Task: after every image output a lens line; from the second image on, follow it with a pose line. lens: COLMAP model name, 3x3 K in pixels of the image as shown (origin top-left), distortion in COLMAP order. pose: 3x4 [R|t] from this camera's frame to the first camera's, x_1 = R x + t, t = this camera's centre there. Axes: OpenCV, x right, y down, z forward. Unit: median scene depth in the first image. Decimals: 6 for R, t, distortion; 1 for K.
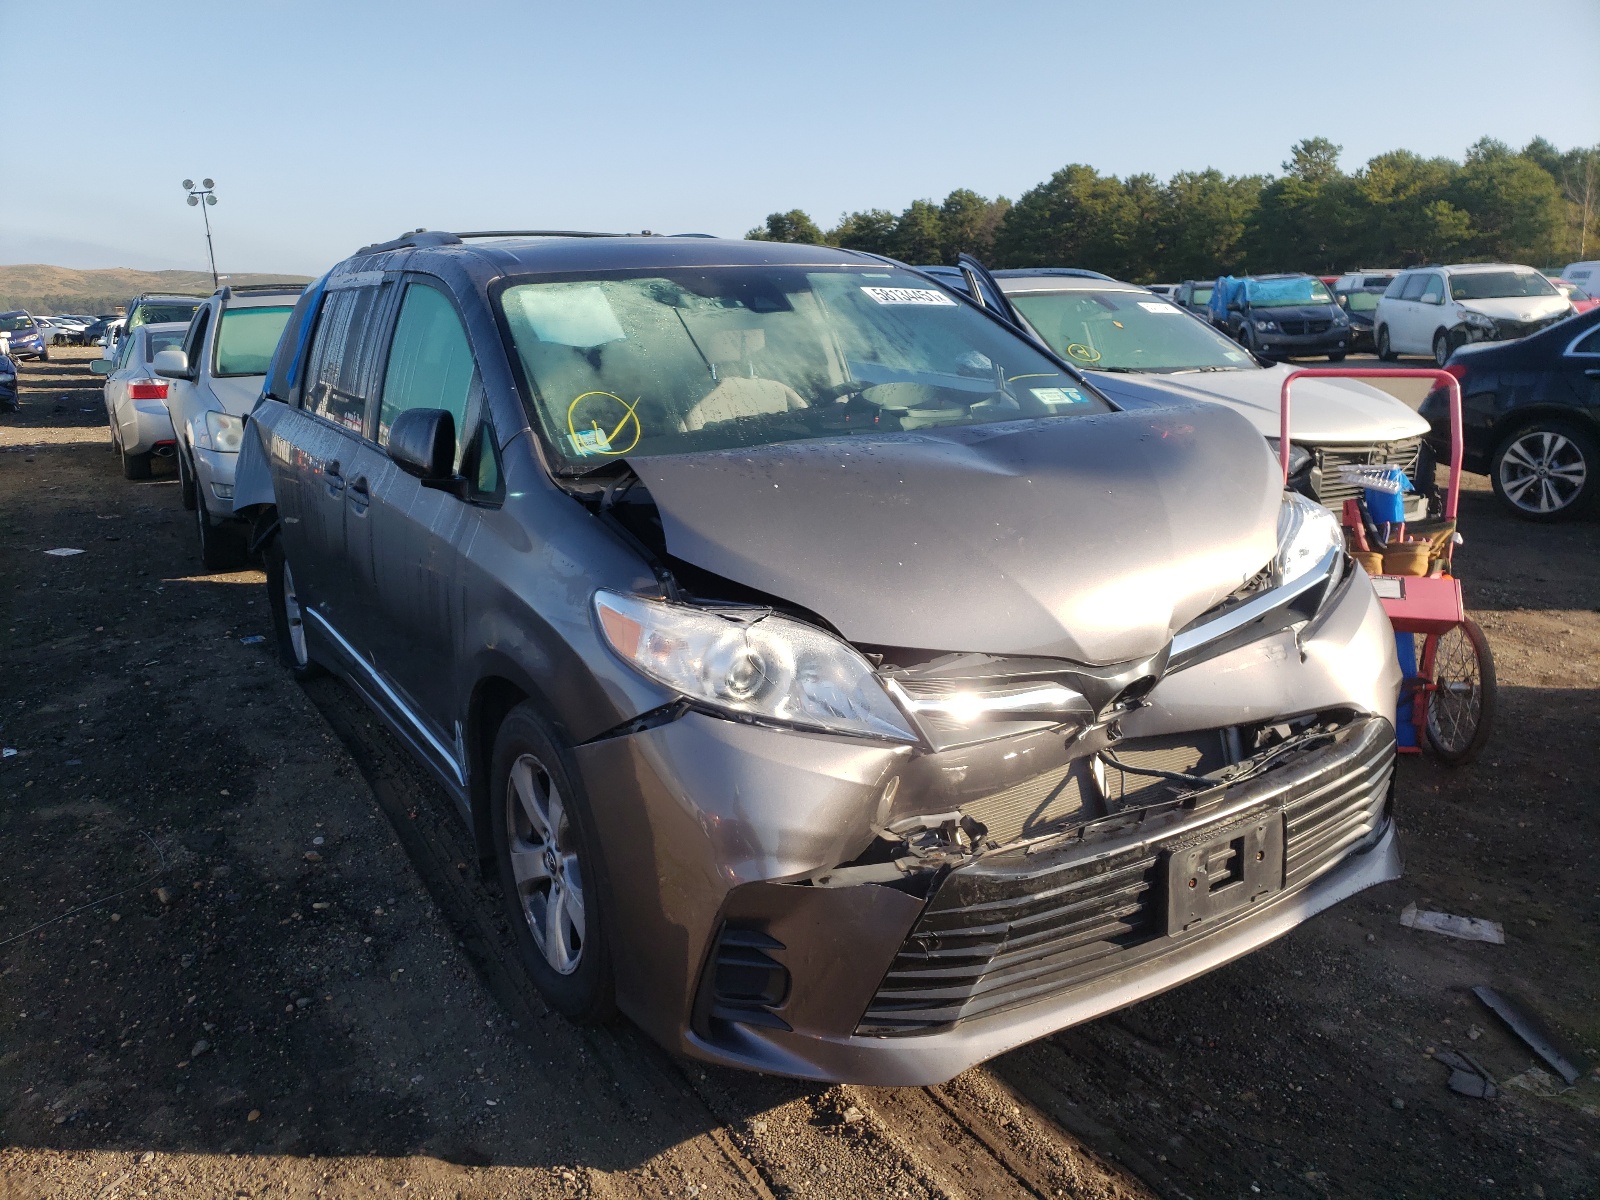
lens RADIAL K [[1177.9, 0, 800.0], [0, 1177.9, 600.0], [0, 0, 1]] dist [-0.017983, -0.001795]
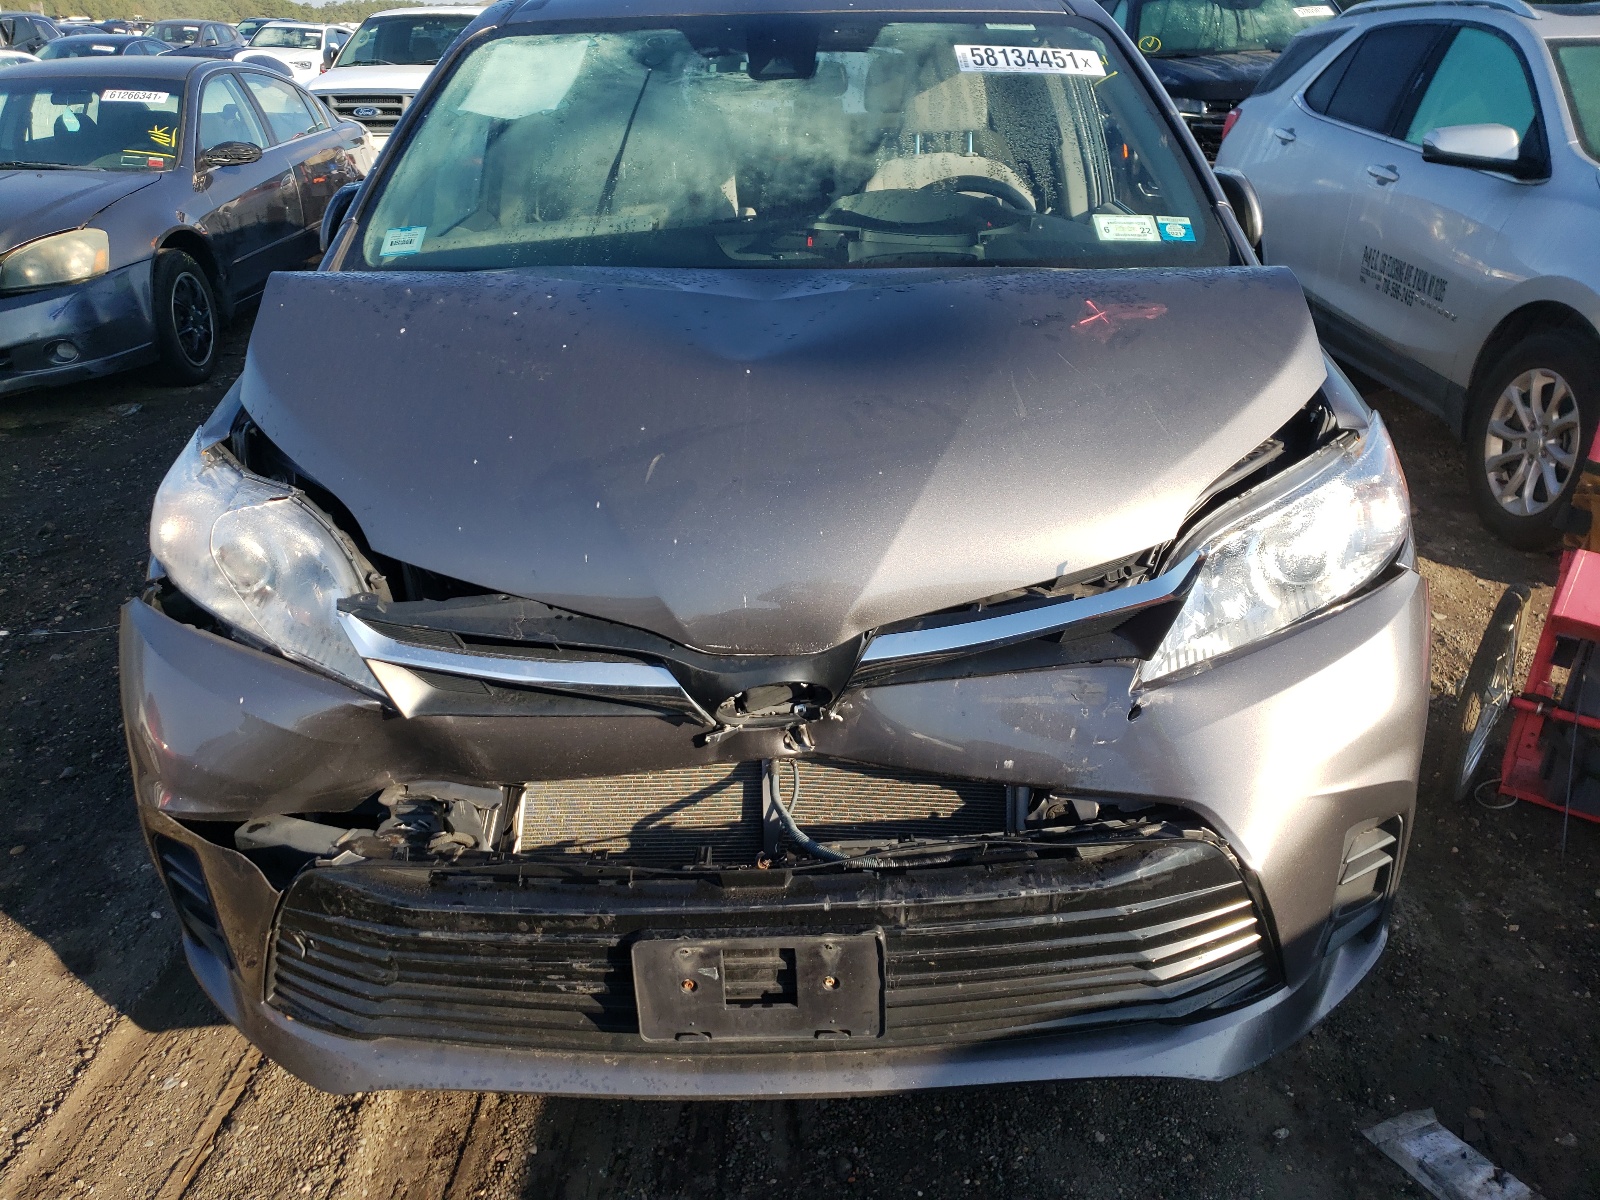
lens RADIAL K [[1213.5, 0, 800.0], [0, 1213.5, 600.0], [0, 0, 1]] dist [0.072331, -0.108213]
pose [[0.860395, 0.232207, -0.453651, 0.619539], [-0.138666, 0.963247, 0.230057, -0.150833], [0.490399, -0.135034, 0.860973, 0.391562]]
